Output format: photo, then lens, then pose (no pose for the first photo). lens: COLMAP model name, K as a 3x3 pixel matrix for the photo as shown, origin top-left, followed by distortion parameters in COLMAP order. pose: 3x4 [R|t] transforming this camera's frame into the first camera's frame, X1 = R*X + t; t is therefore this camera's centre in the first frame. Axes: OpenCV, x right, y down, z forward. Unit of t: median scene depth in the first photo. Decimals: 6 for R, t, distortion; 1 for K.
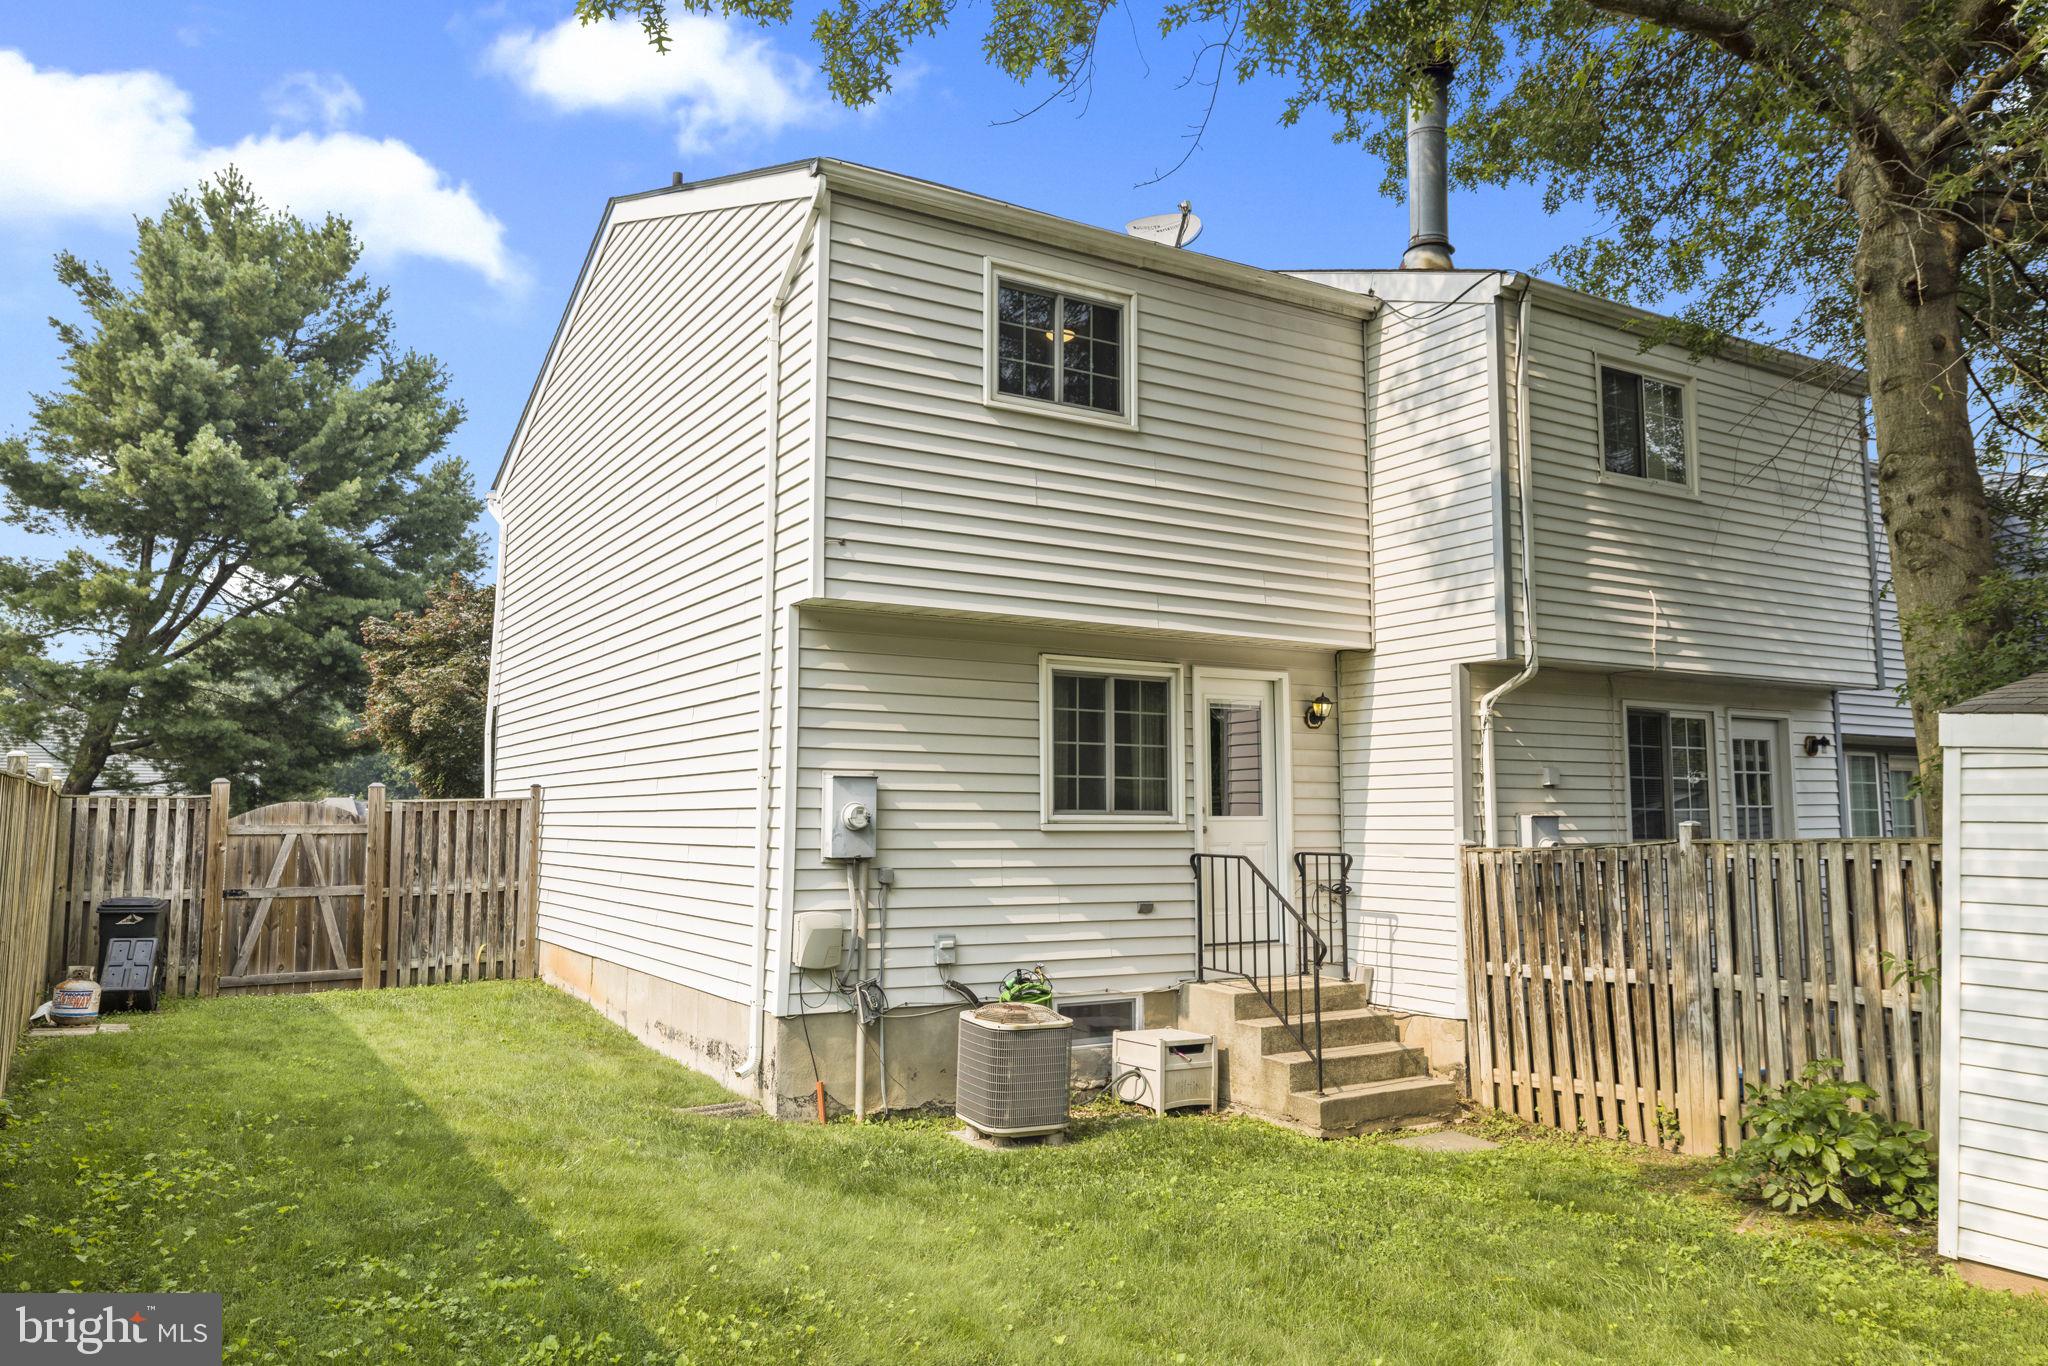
lens RADIAL K [[1468.0, 0, 1017.6], [0, 1468.0, 666.8], [0, 0, 1]] dist [-0.006937, 0.001718]
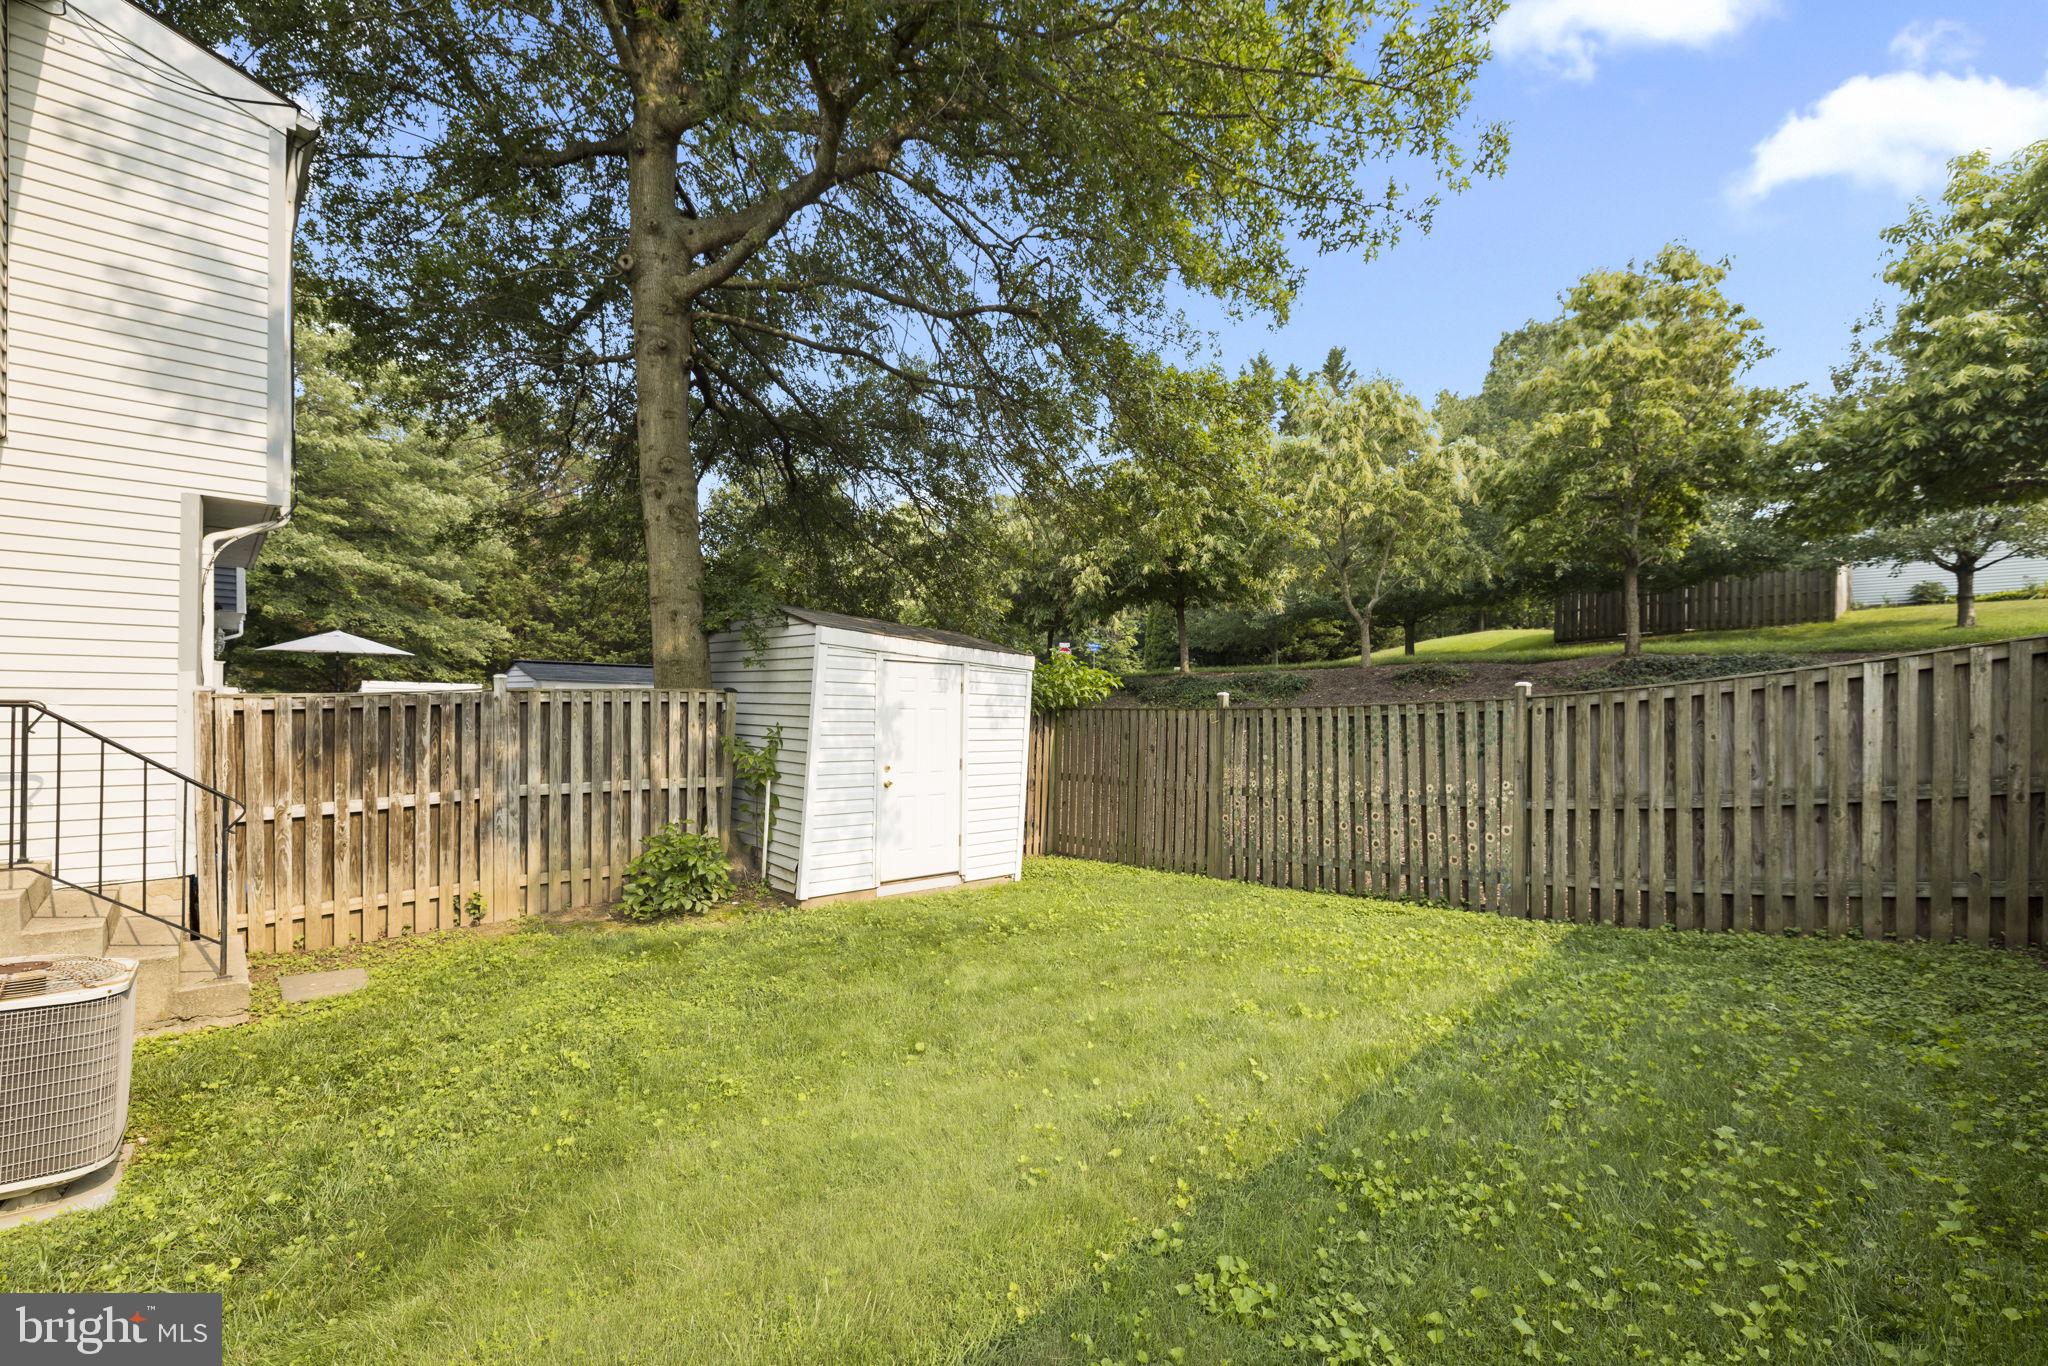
lens RADIAL K [[877.1, 0, 1023.7], [0, 877.1, 696.4], [0, 0, 1]] dist [-0.001745, -0.000173]
pose [[-0.218233, -0.006407, 0.975876, -0.368709], [-0.123221, 0.992156, -0.021041, 0.075957], [-0.968086, -0.124840, -0.217311, 0.641907]]
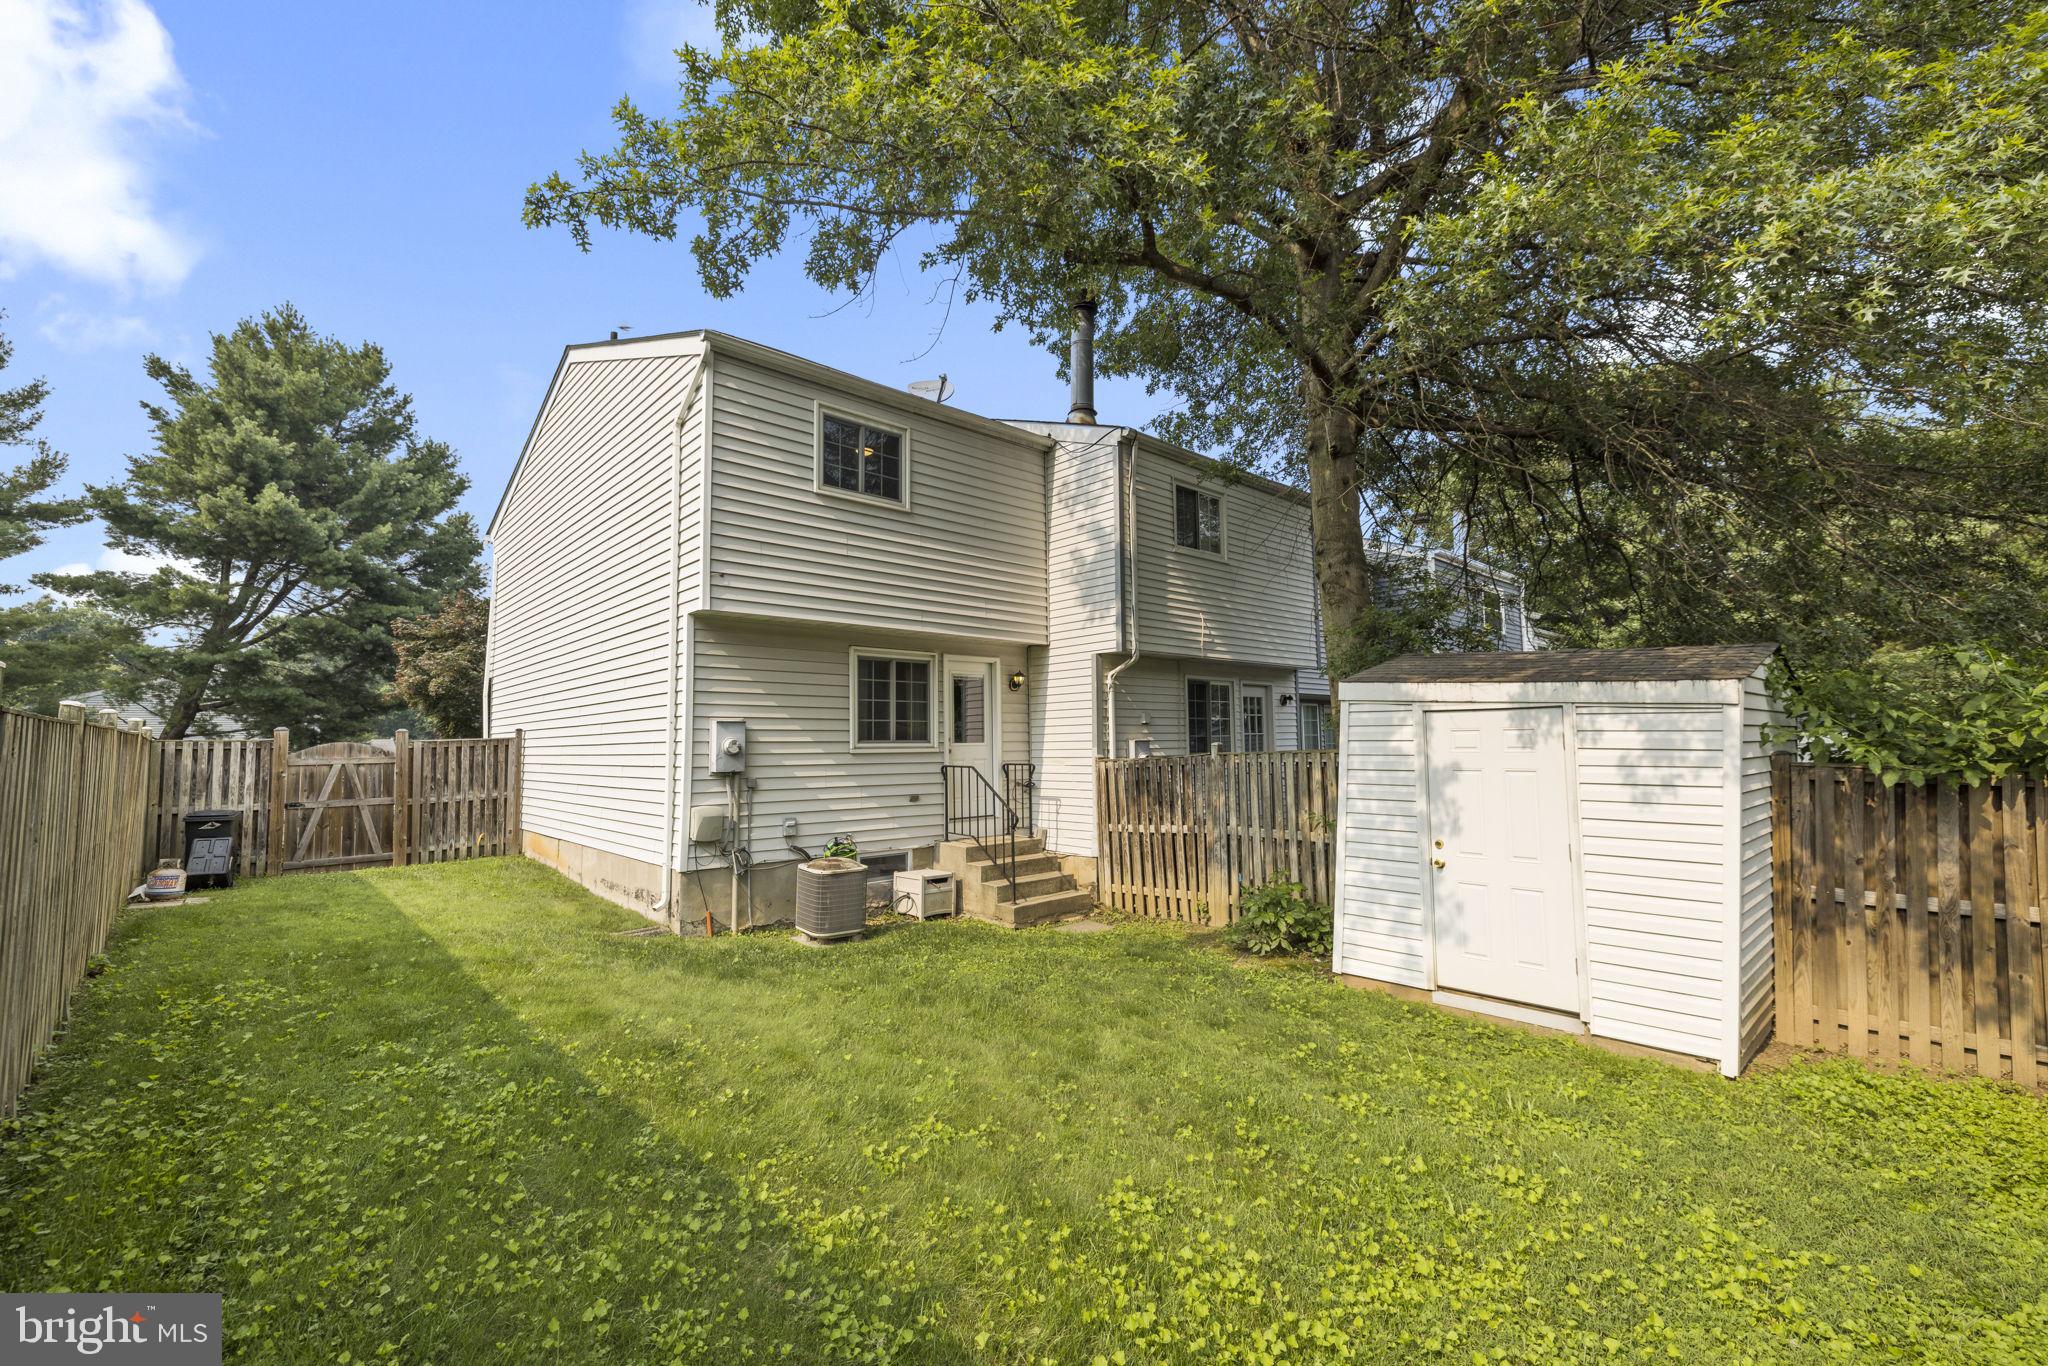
lens RADIAL K [[877.1, 0, 1031.2], [0, 877.1, 682.8], [0, 0, 1]] dist [-0.001745, -0.000173]
pose [[0.979721, -0.000249, 0.200365, 0.018668], [-0.006132, 0.999494, 0.031225, 0.000218], [-0.200271, -0.031821, 0.979224, -0.003885]]
